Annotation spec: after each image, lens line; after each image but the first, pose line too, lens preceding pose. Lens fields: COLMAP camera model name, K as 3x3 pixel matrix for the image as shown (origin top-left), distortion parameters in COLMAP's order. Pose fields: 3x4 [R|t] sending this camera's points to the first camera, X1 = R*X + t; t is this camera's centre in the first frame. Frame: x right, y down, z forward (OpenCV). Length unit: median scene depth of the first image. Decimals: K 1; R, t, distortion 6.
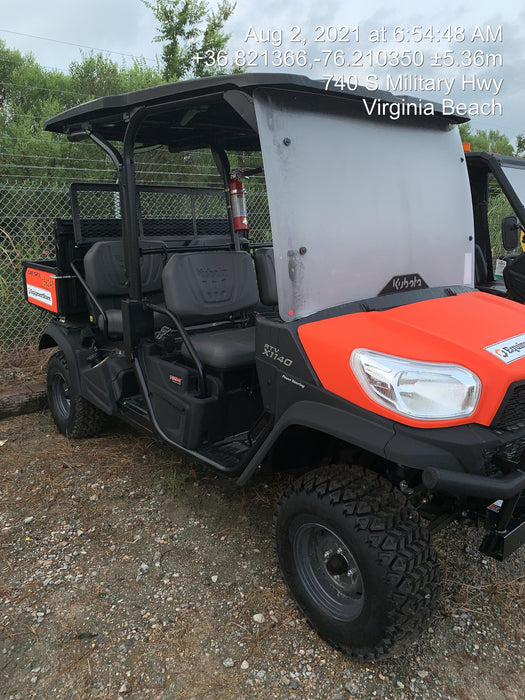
lens RADIAL K [[527.7, 0, 267.5], [0, 527.7, 349.3], [0, 0, 1]] dist [0.025593, -0.025123]
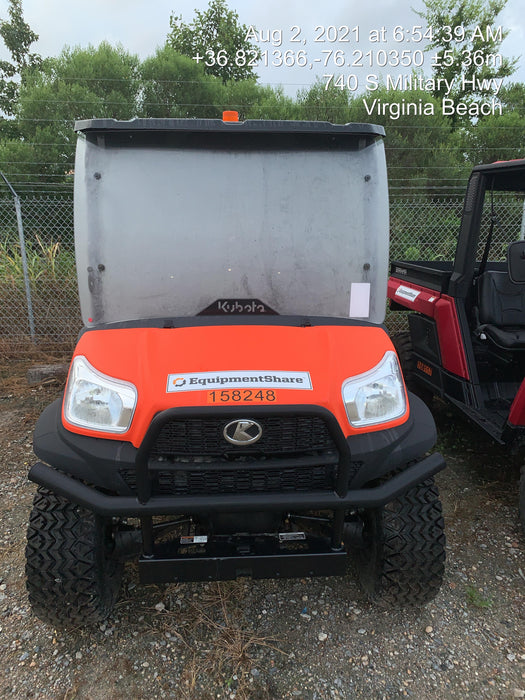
lens RADIAL K [[527.7, 0, 267.5], [0, 527.7, 349.3], [0, 0, 1]] dist [0.025593, -0.025123]
pose [[0.819653, 0.147097, -0.553652, 0.853274], [-0.152968, 0.987578, 0.035923, -0.088501], [0.552059, 0.055247, 0.831973, 0.198388]]
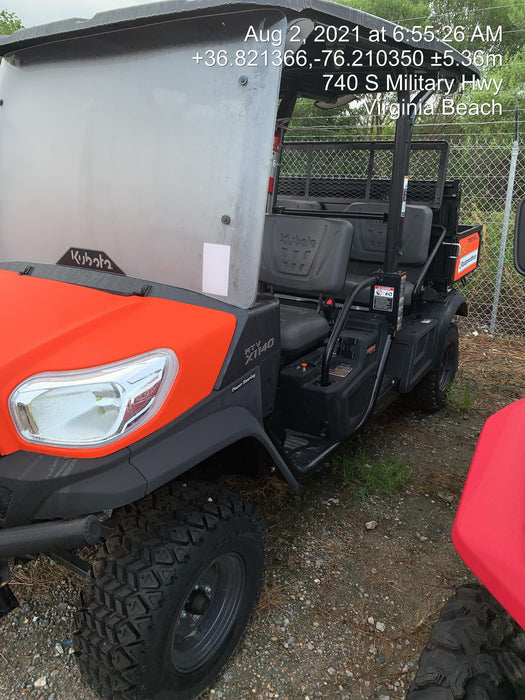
lens RADIAL K [[527.7, 0, 267.5], [0, 527.7, 349.3], [0, 0, 1]] dist [0.025593, -0.025123]
pose [[0.316180, 0.317158, -0.894115, 1.091762], [-0.258198, 0.935655, 0.240588, -0.256582], [0.912888, 0.154790, 0.377725, 0.945232]]
